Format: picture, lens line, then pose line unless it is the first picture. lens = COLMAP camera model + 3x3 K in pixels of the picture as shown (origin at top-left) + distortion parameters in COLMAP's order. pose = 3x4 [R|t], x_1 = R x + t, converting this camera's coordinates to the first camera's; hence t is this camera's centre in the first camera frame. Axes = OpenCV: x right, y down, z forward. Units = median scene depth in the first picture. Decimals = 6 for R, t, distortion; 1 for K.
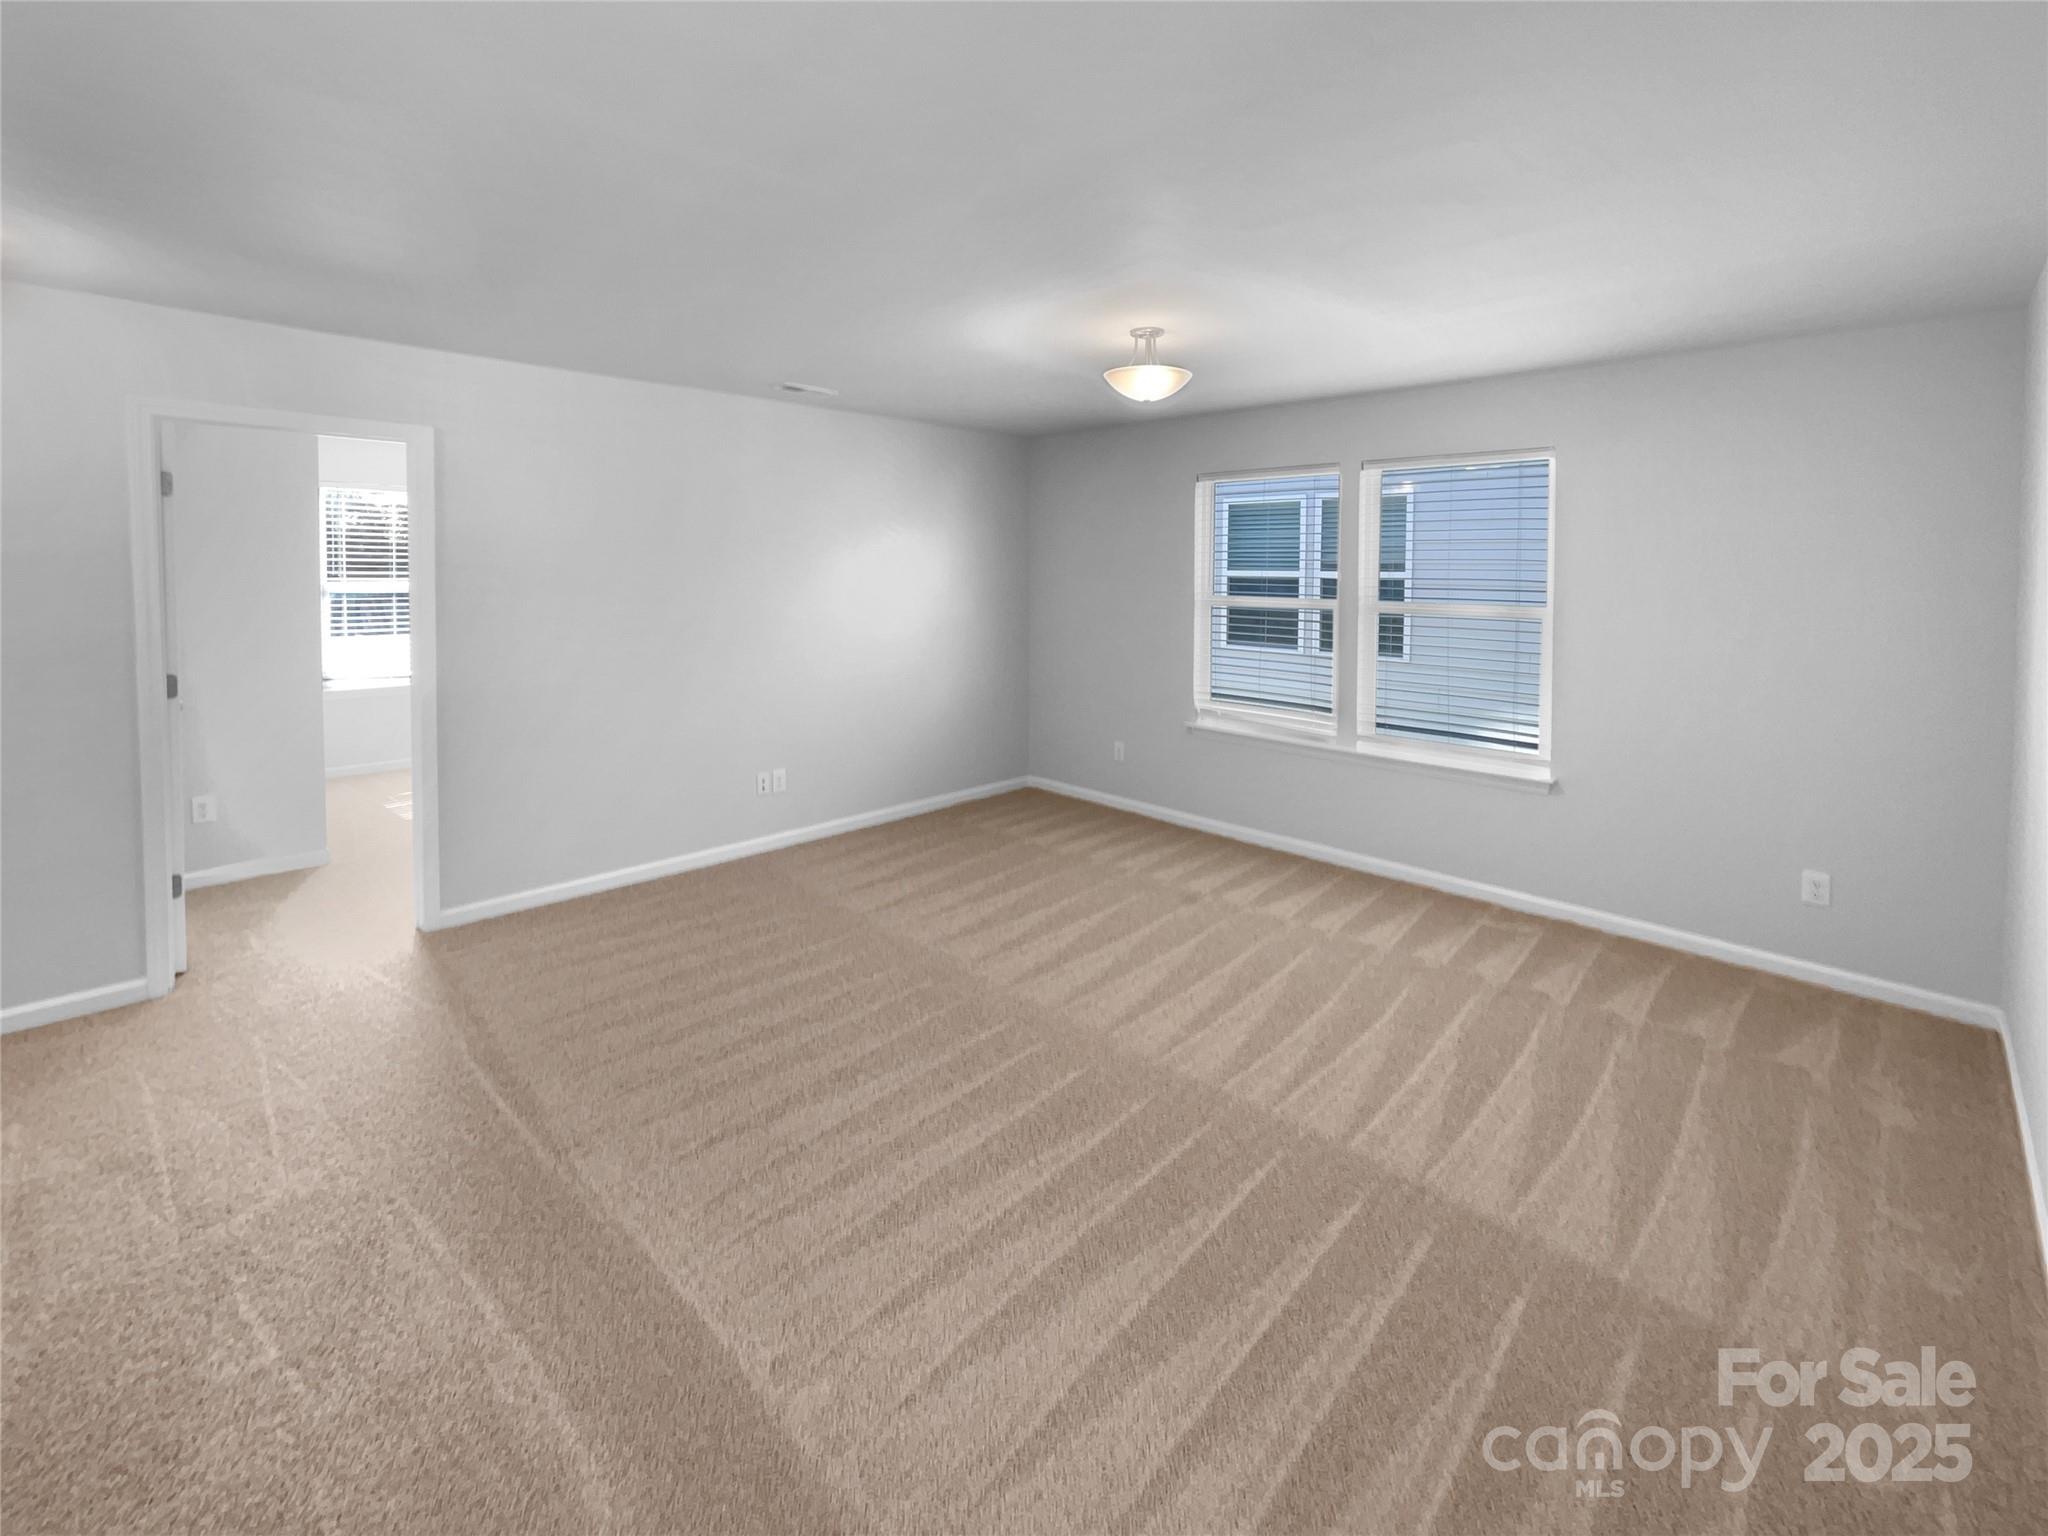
lens RADIAL K [[889.7, 0, 1024.0], [0, 889.7, 768.0], [0, 0, 1]] dist [-0.000316, 0.000008]
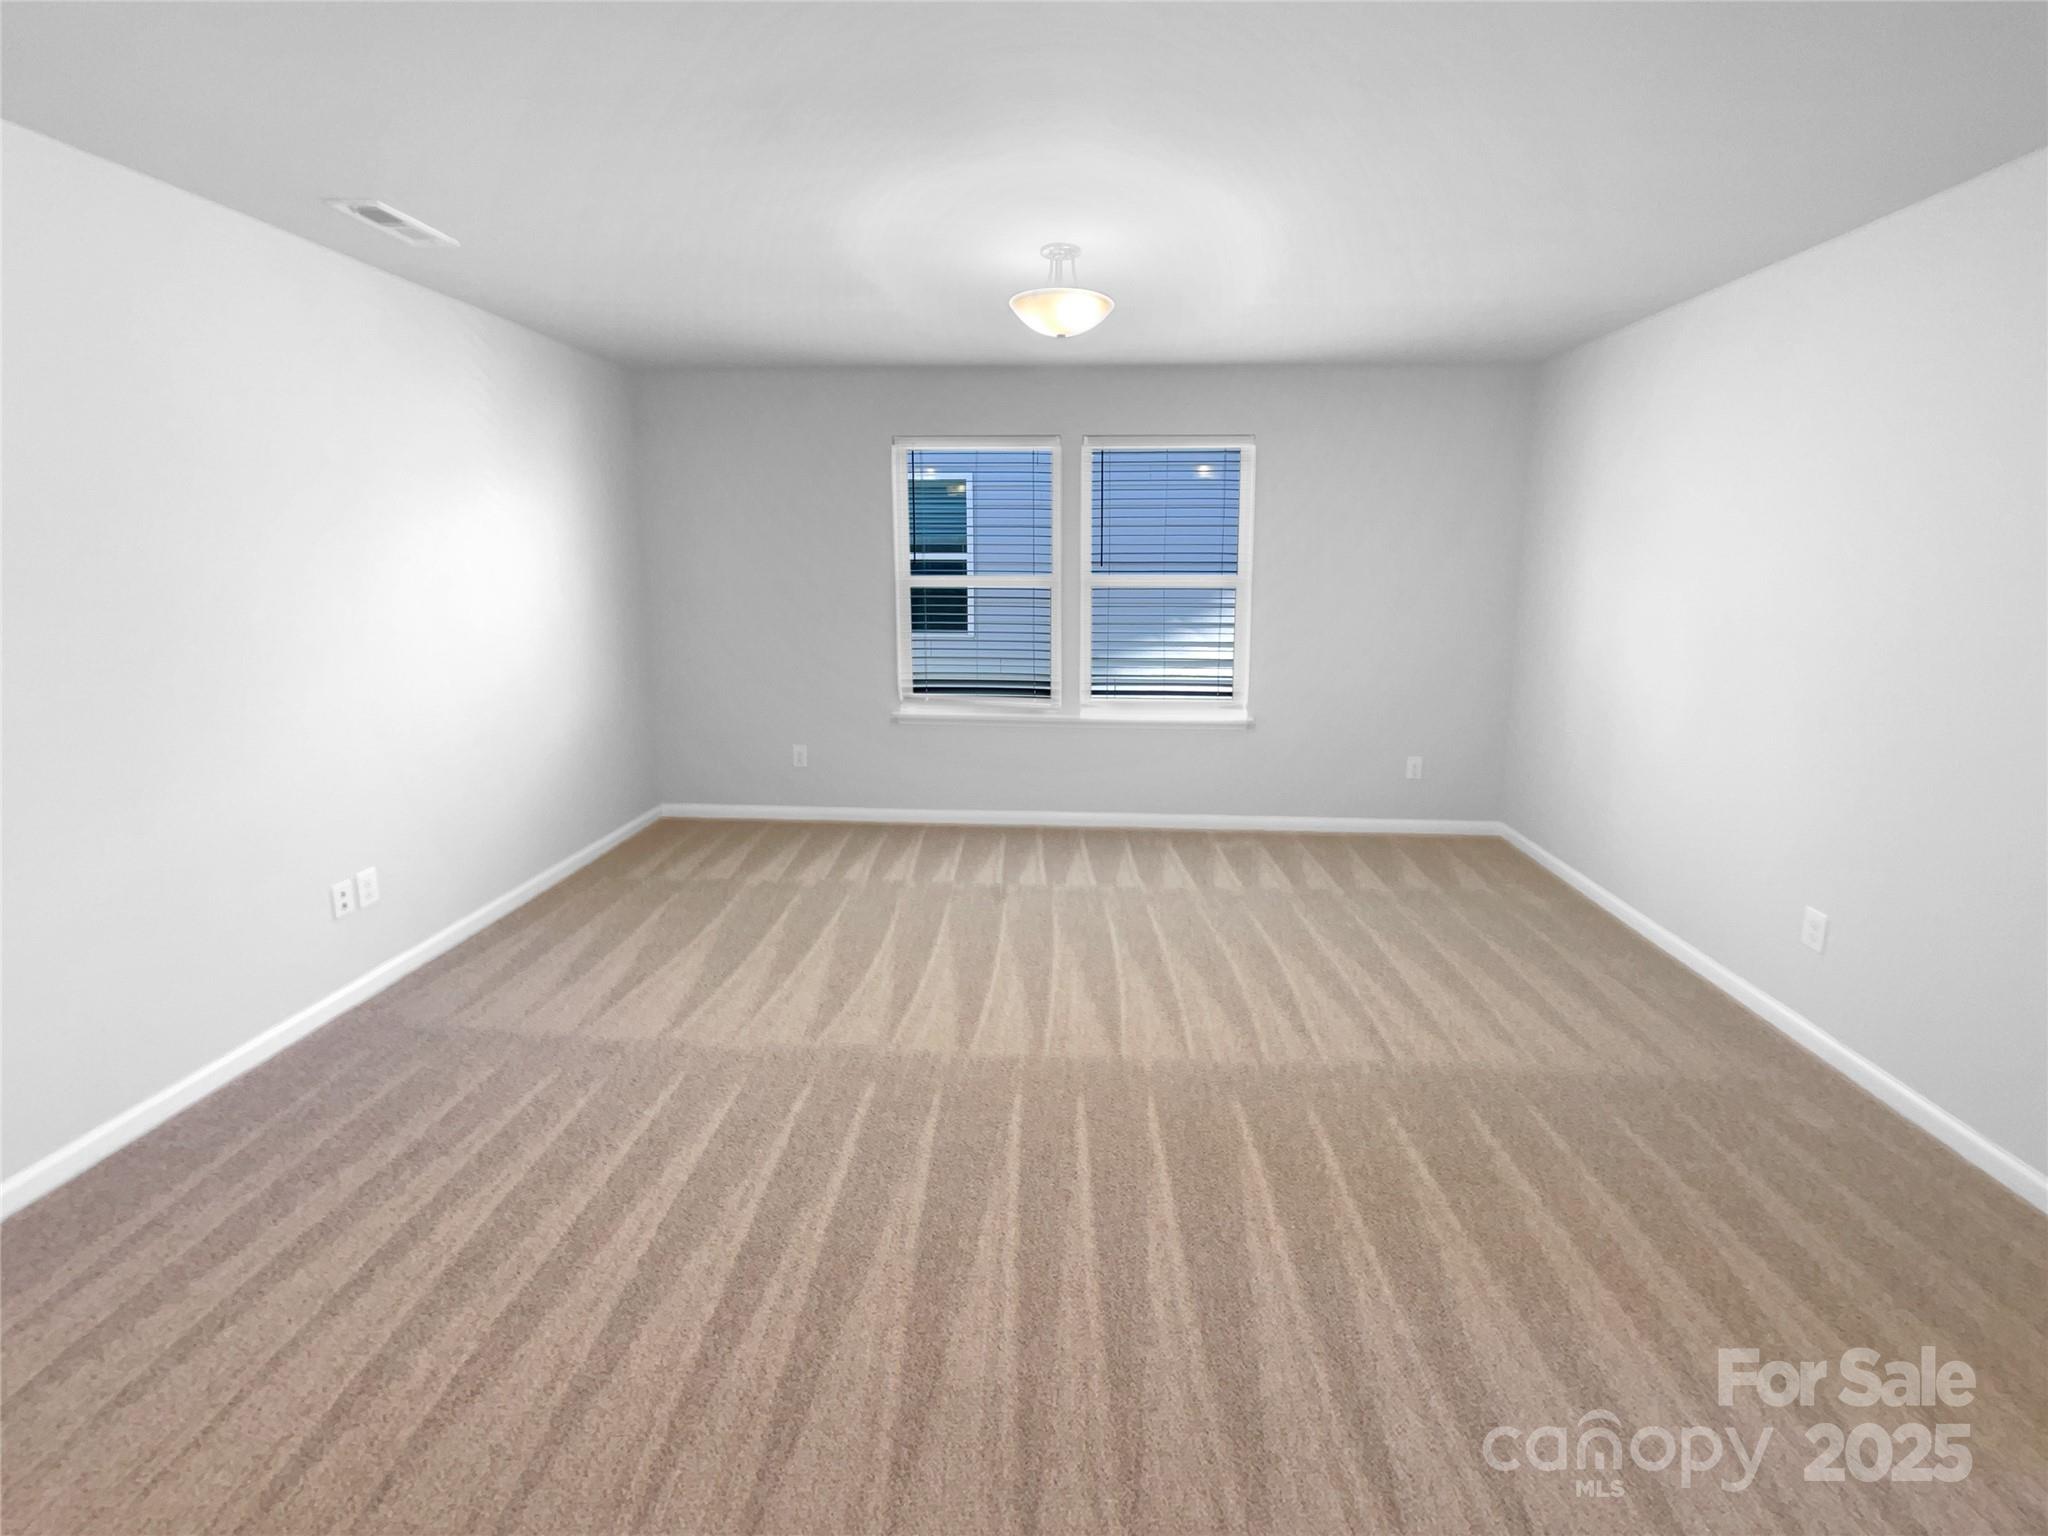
lens RADIAL K [[802.6, 0, 1025.5], [0, 802.6, 836.4], [0, 0, 1]] dist [0.000146, 0.000034]
pose [[0.749233, -0.233641, 0.619727, -0.316272], [0.151560, 0.971364, 0.182980, -0.069558], [-0.644732, -0.043169, 0.763189, 0.295207]]
